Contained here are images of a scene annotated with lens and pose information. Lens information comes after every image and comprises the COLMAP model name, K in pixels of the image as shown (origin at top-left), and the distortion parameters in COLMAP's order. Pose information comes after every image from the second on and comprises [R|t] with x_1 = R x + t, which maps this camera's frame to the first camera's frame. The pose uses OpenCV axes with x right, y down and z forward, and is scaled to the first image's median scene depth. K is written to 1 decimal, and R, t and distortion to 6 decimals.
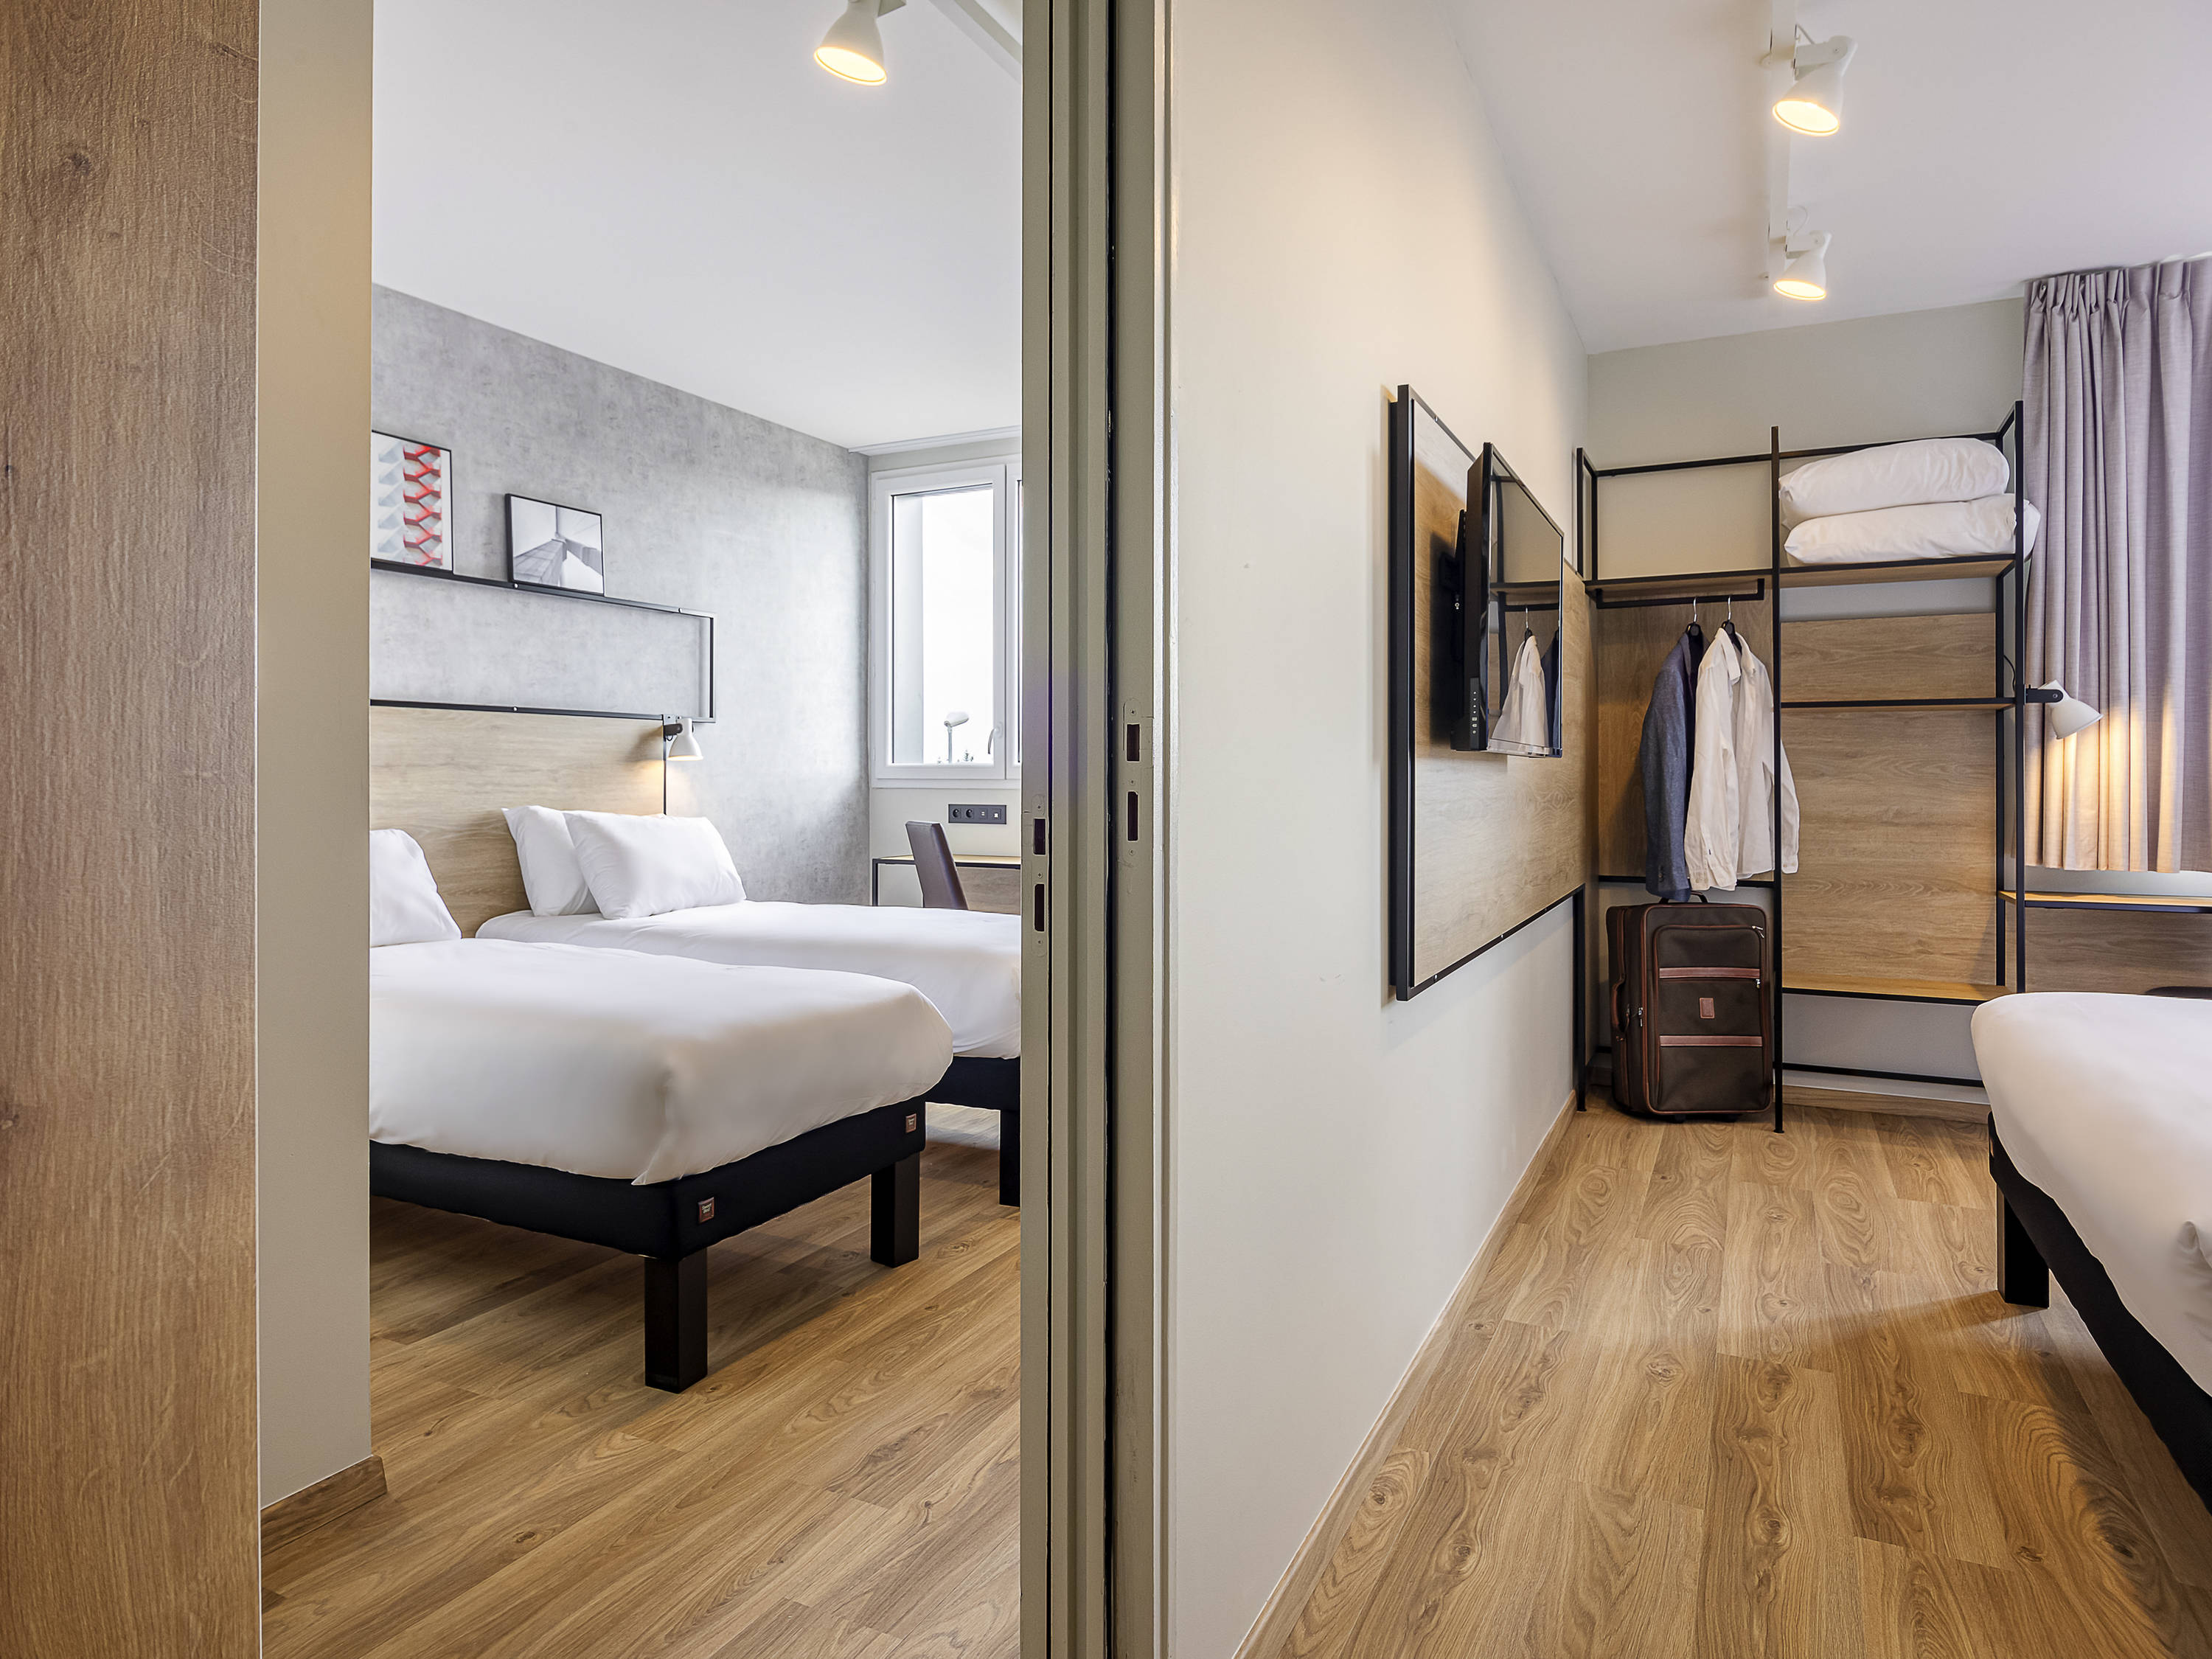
lens RADIAL K [[1298.6, 0, 1107.8], [0, 1298.6, 769.7], [0, 0, 1]] dist [-0.006678, -0.001688]
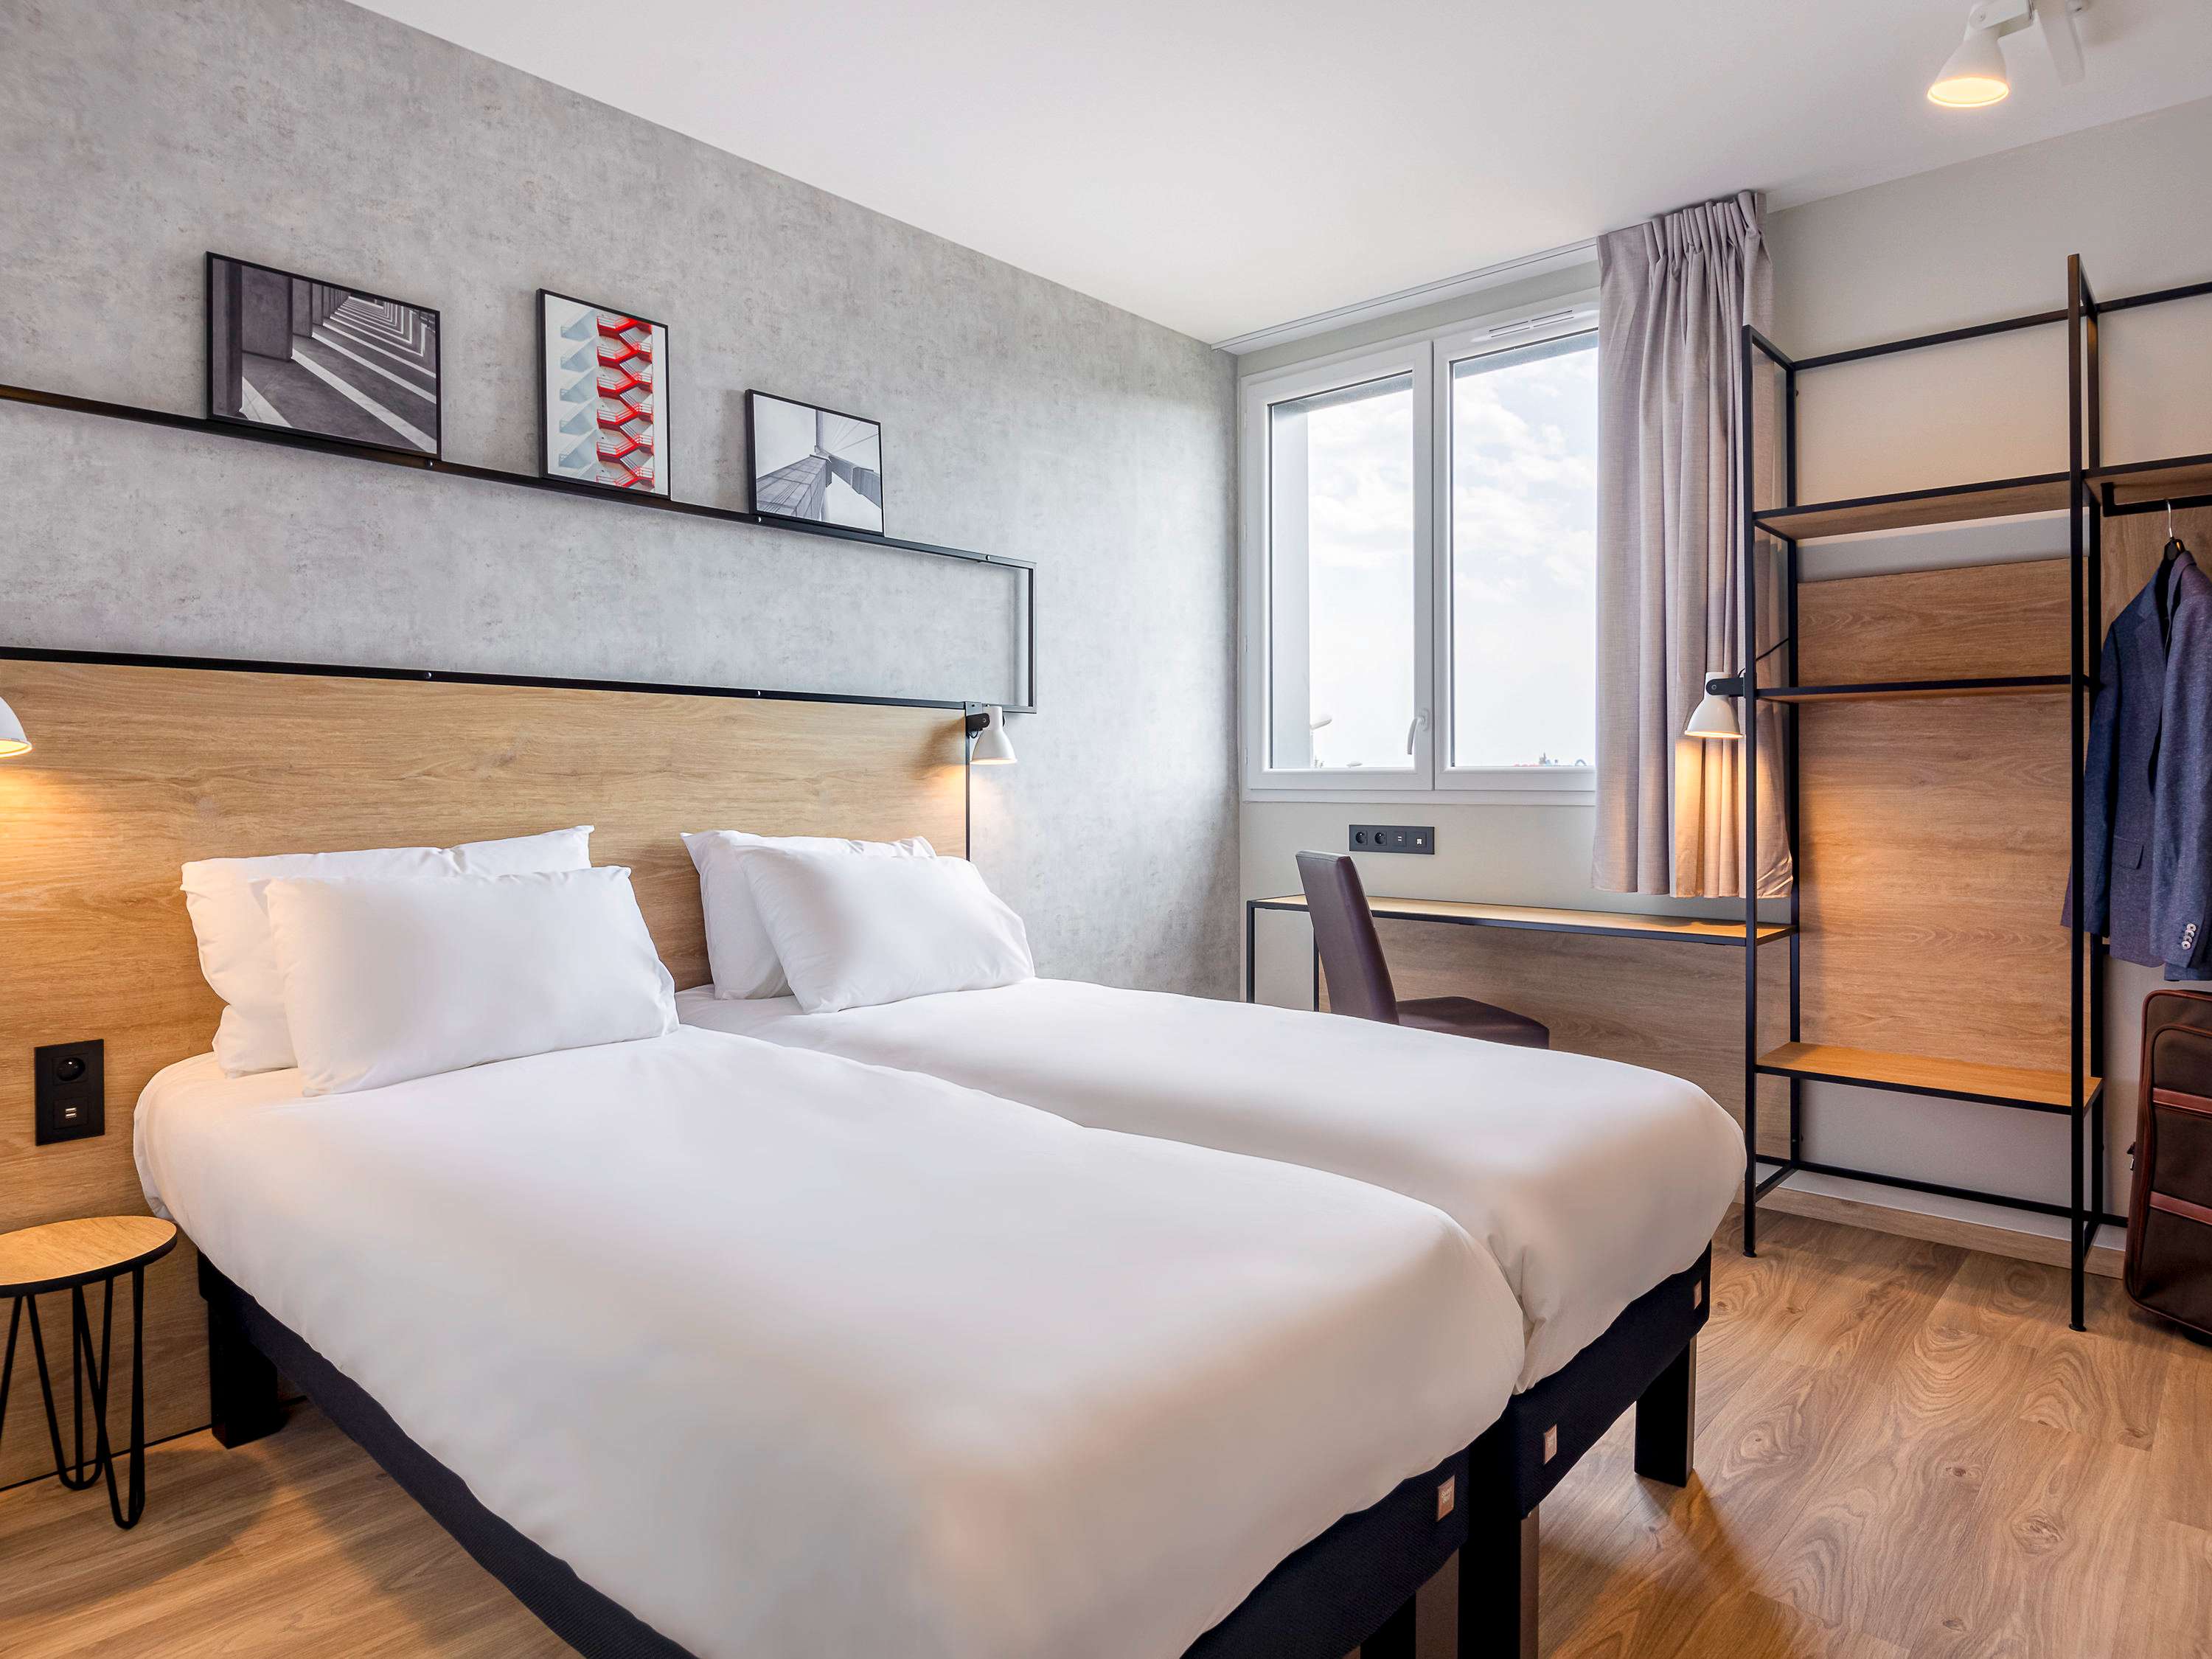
lens RADIAL K [[1298.6, 0, 1107.8], [0, 1298.6, 769.7], [0, 0, 1]] dist [-0.006678, -0.001688]
pose [[0.966139, -0.003411, -0.257999, -0.084972], [0.002128, 0.999984, -0.005250, -0.000686], [0.258013, 0.004523, 0.966131, 0.344523]]
